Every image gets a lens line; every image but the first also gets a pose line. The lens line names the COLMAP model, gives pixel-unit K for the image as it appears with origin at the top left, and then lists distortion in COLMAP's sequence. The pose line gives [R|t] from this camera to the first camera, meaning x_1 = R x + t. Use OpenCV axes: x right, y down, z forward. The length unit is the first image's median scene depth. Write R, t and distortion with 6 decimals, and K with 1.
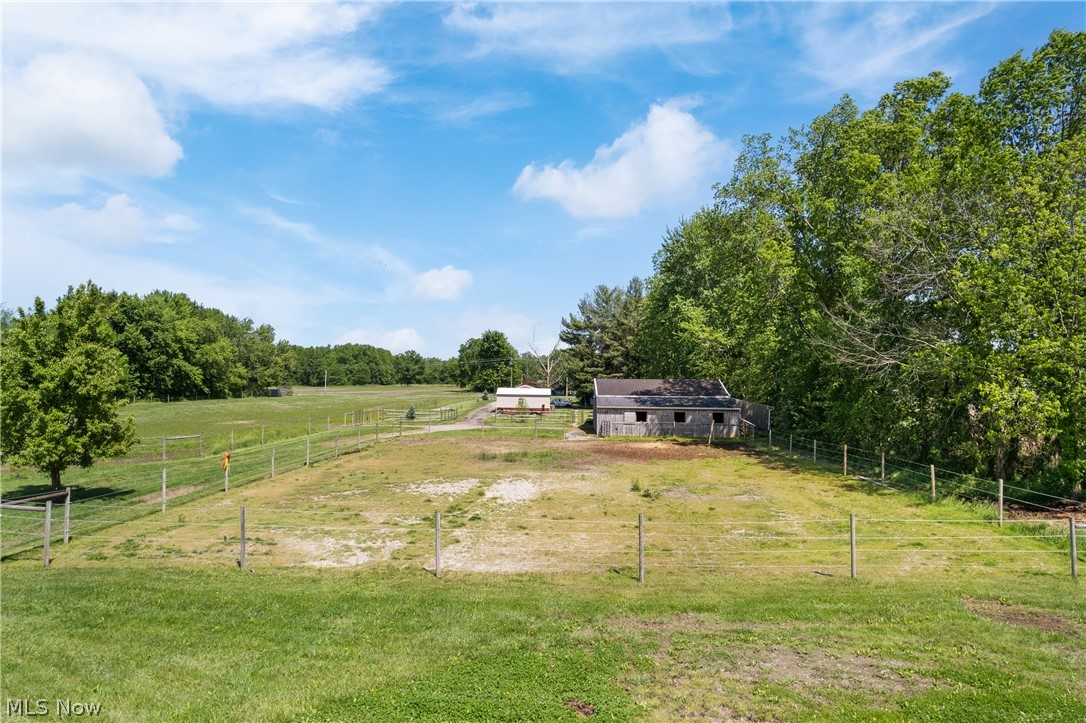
lens RADIAL K [[694.9, 0, 542.3], [0, 694.9, 369.9], [0, 0, 1]] dist [-0.051732, 0.033805]
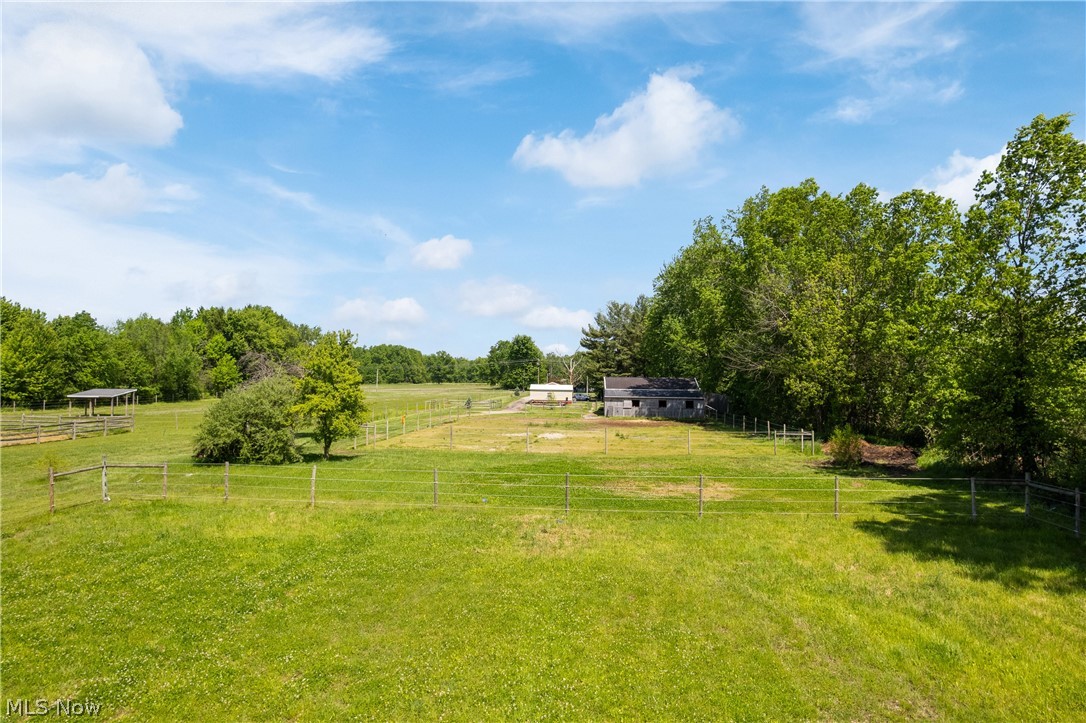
lens RADIAL K [[694.9, 0, 544.0], [0, 694.9, 358.8], [0, 0, 1]] dist [-0.051732, 0.033805]
pose [[0.999547, -0.000407, -0.030101, -0.001749], [-0.000030, 0.999895, -0.014519, -0.002253], [0.030103, 0.014513, 0.999441, -0.232733]]
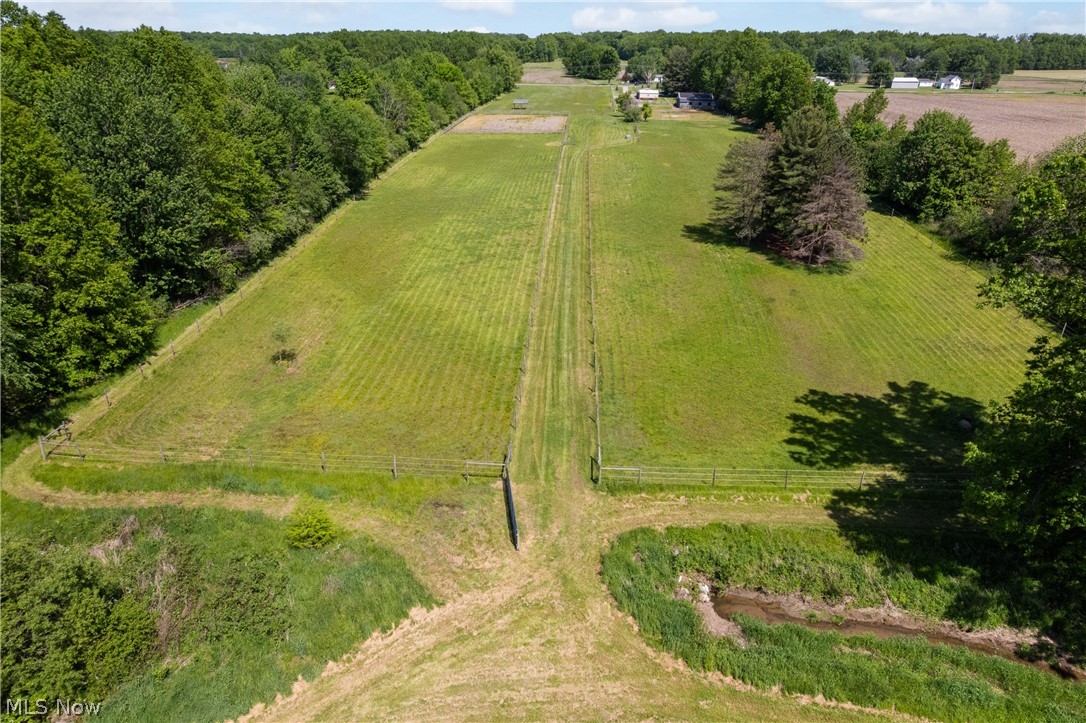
lens RADIAL K [[694.9, 0, 545.0], [0, 694.9, 361.4], [0, 0, 1]] dist [-0.051732, 0.033805]
pose [[0.999462, 0.012965, -0.030119, -0.315880], [0.001419, 0.900555, 0.434739, -0.181534], [0.032760, -0.434548, 0.900053, -1.840903]]
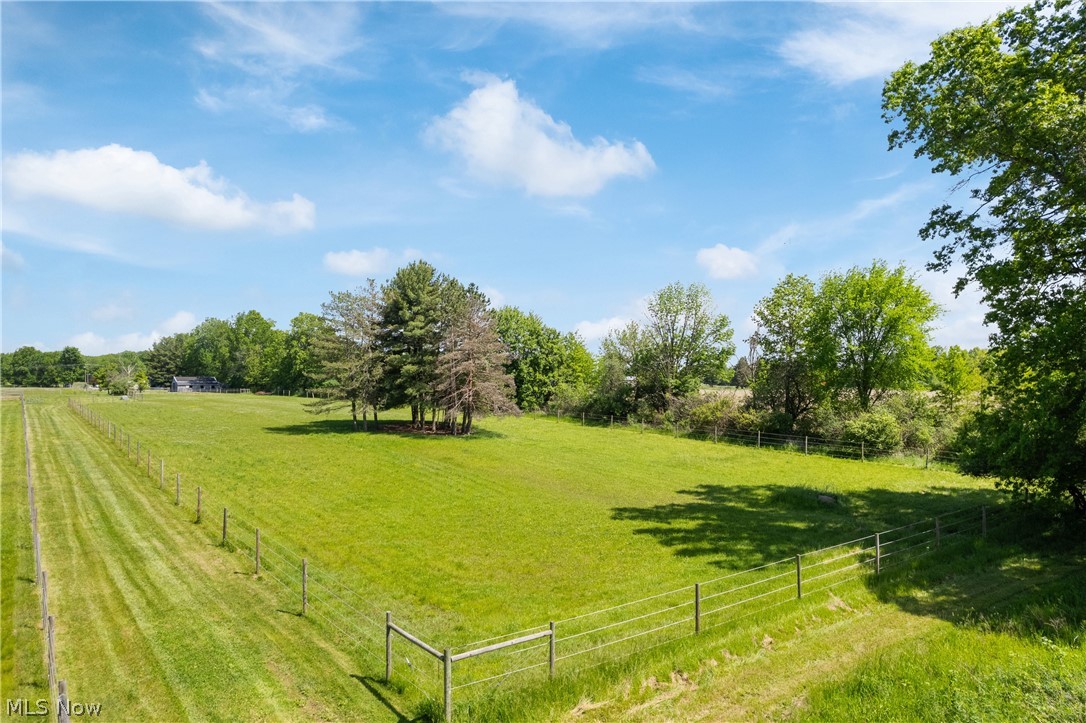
lens RADIAL K [[694.9, 0, 552.0], [0, 694.9, 364.1], [0, 0, 1]] dist [-0.051732, 0.033805]
pose [[0.777550, 0.019427, 0.628521, -0.352746], [-0.012985, 0.999806, -0.014840, -0.013417], [-0.628687, 0.003378, 0.777651, -1.626380]]
